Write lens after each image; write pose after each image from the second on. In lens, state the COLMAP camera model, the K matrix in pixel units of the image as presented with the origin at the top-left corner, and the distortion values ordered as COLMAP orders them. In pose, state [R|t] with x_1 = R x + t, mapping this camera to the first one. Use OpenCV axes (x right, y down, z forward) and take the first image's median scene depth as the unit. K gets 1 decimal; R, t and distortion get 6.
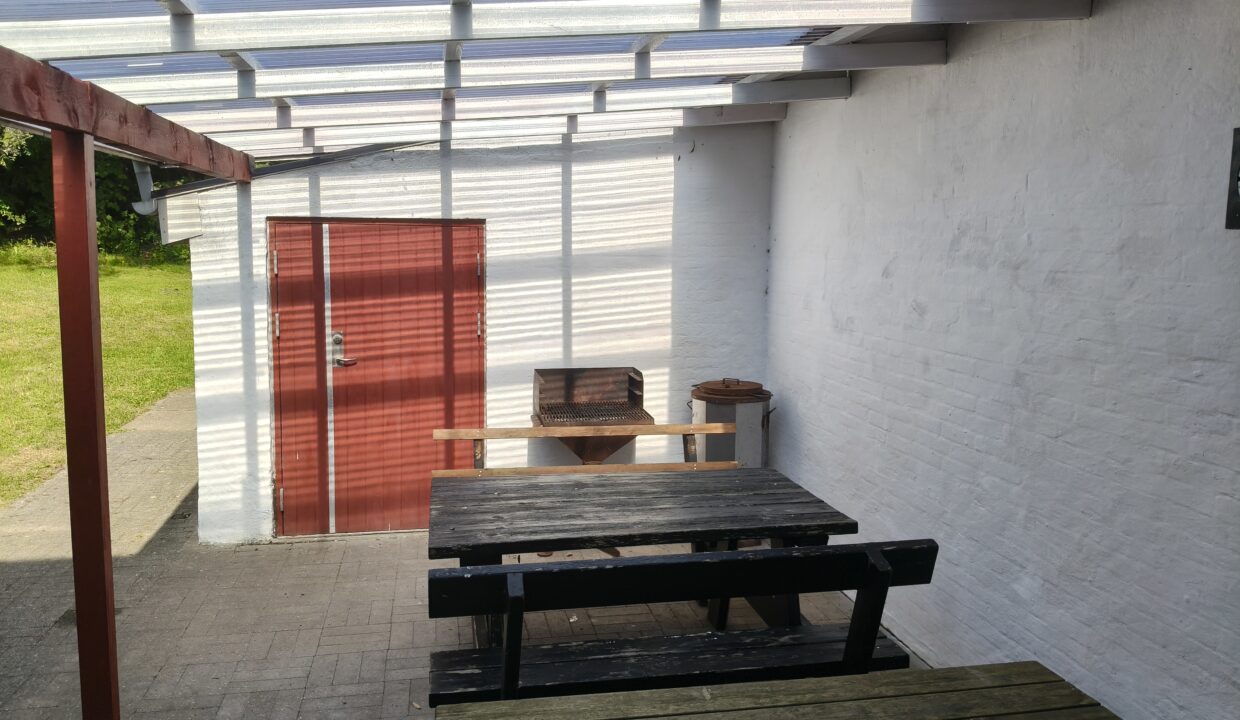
lens RADIAL K [[991.9, 0, 620.7], [0, 991.9, 360.7], [0, 0, 1]] dist [-0.010005, -0.004923]
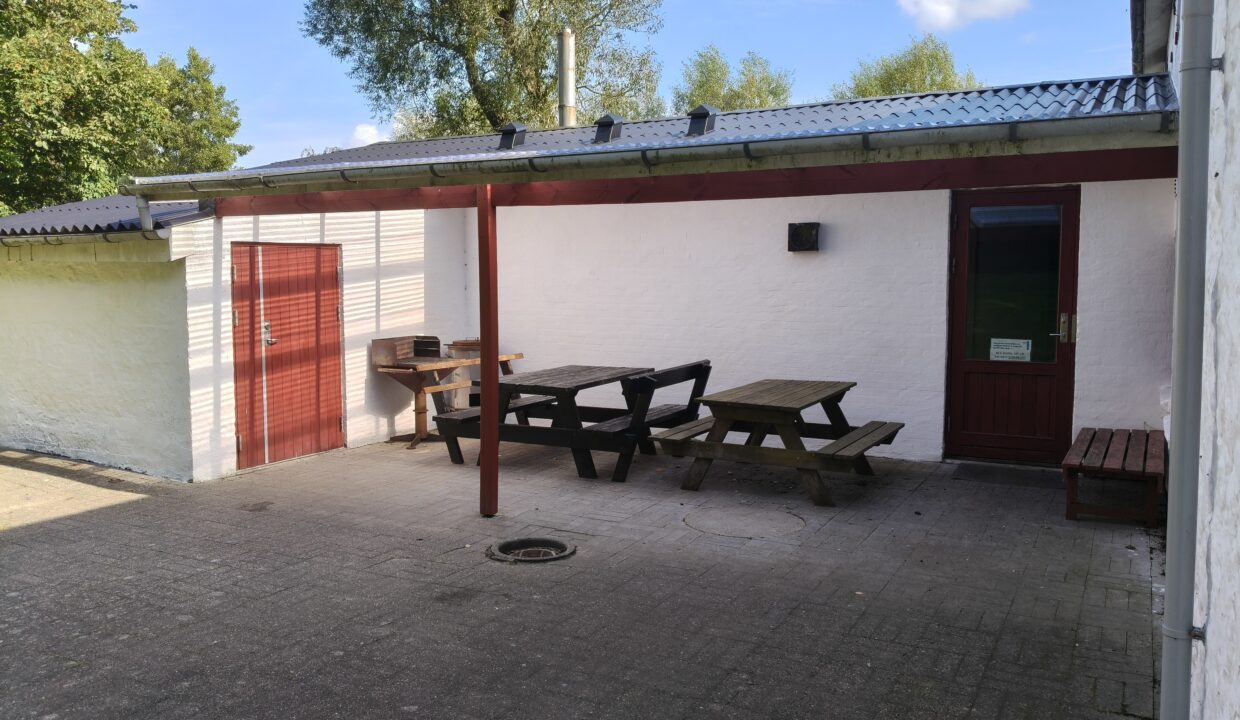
lens RADIAL K [[991.9, 0, 619.0], [0, 991.9, 357.2], [0, 0, 1]] dist [-0.010005, -0.004923]
pose [[0.623491, -0.078687, 0.777861, -1.101309], [0.098488, 0.994902, 0.021701, 0.046454], [-0.775603, 0.063080, 0.628061, -0.319664]]
